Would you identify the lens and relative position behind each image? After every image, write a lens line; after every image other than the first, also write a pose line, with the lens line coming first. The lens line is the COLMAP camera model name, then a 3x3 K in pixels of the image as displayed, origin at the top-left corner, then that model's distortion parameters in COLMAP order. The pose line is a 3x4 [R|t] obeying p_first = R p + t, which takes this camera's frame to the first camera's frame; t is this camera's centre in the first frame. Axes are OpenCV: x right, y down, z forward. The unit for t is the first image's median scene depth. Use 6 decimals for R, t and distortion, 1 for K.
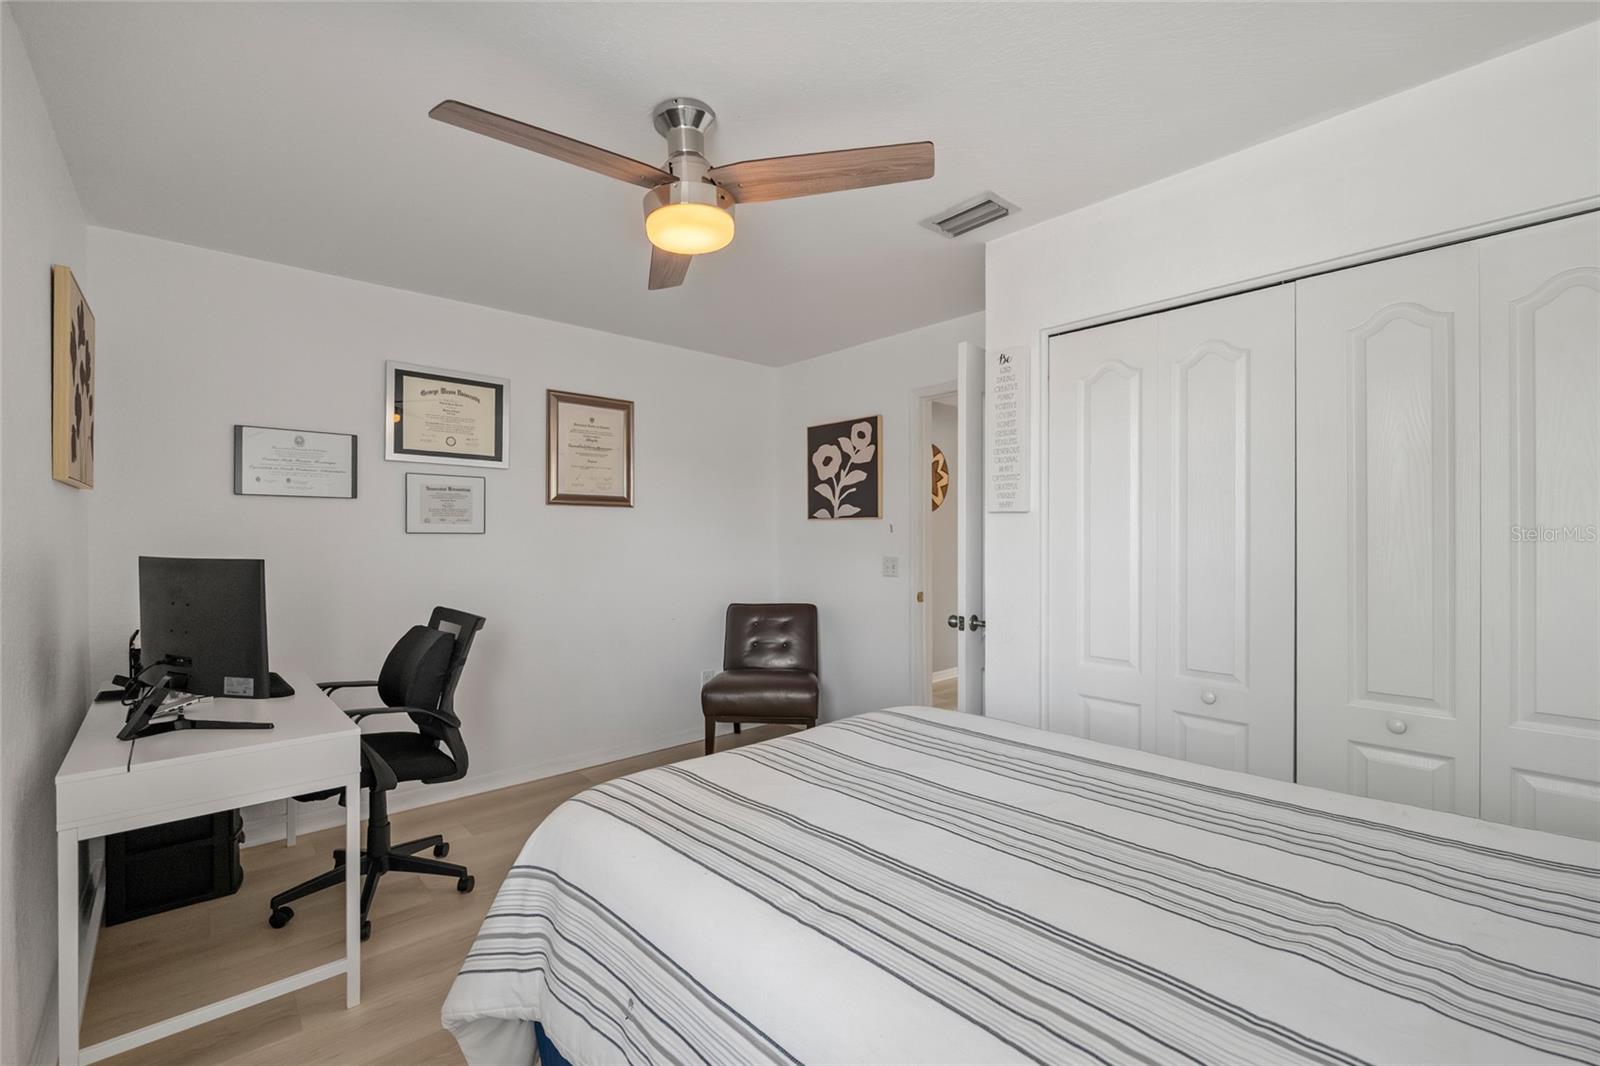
lens RADIAL K [[657.9, 0, 807.0], [0, 657.9, 529.1], [0, 0, 1]] dist [-0.016039, 0.000519]
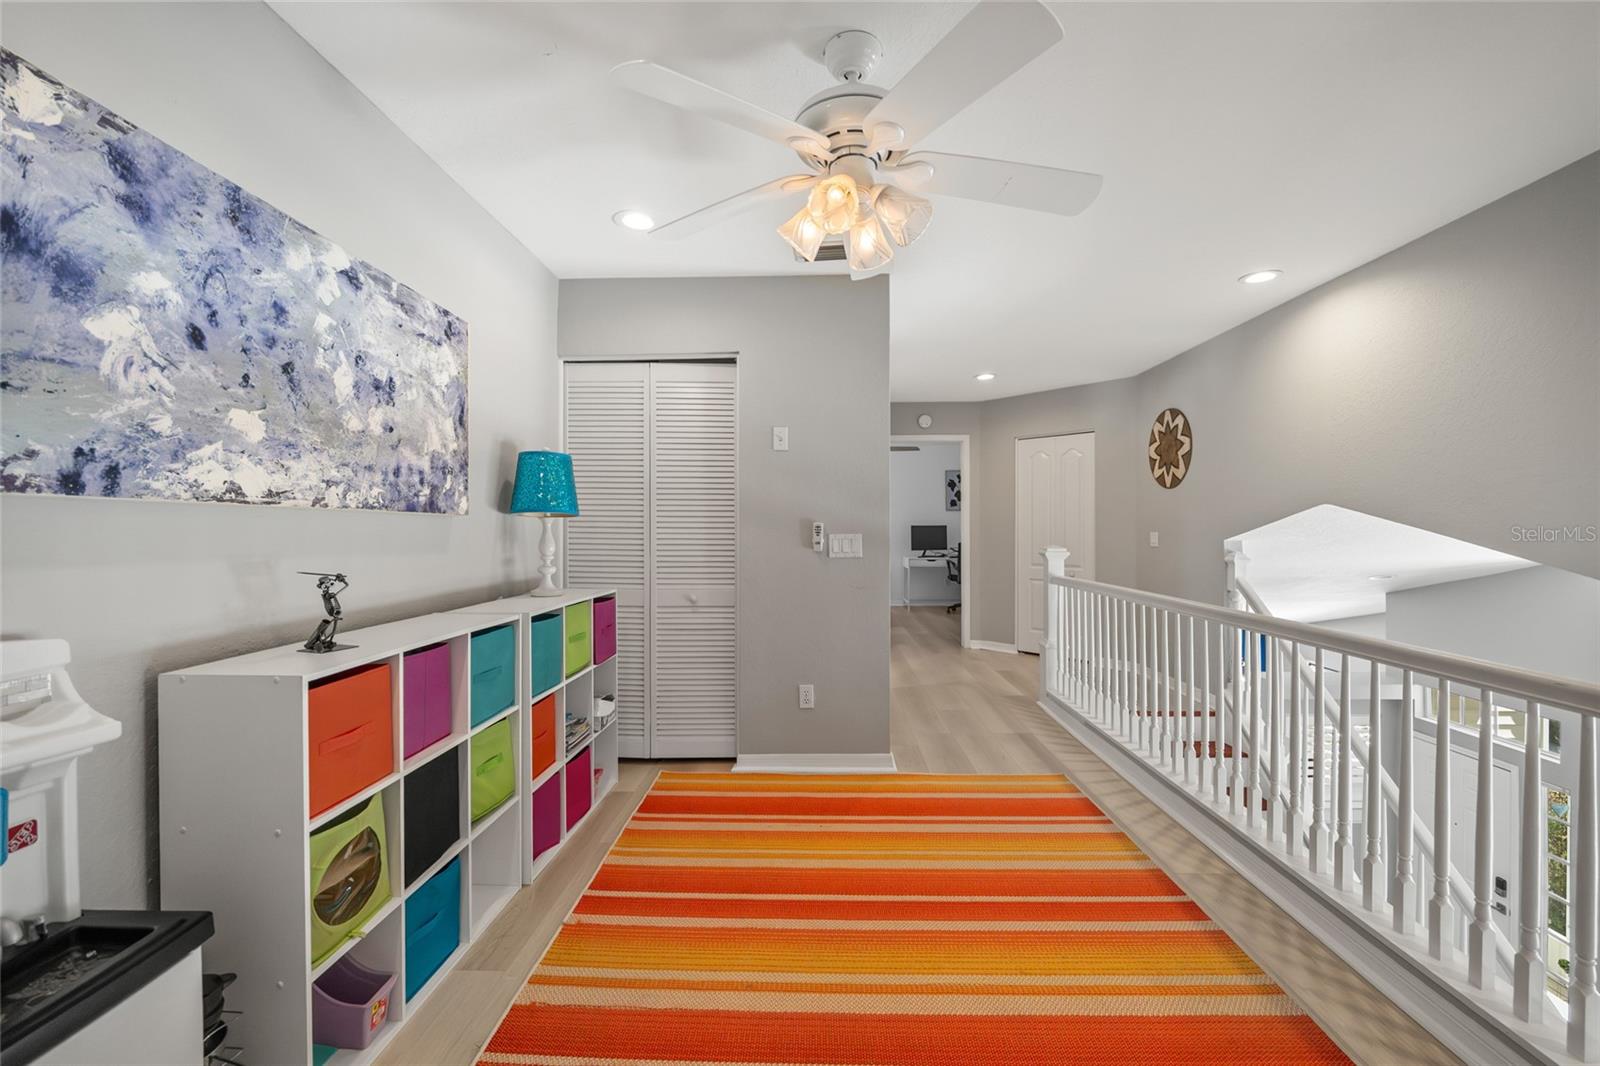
lens RADIAL K [[657.9, 0, 807.0], [0, 657.9, 529.1], [0, 0, 1]] dist [-0.016039, 0.000519]
pose [[-0.717653, 0.001795, -0.696399, 1.096418], [0.004996, 0.999984, -0.002571, 0.025914], [0.696383, -0.005324, -0.717650, 1.257245]]
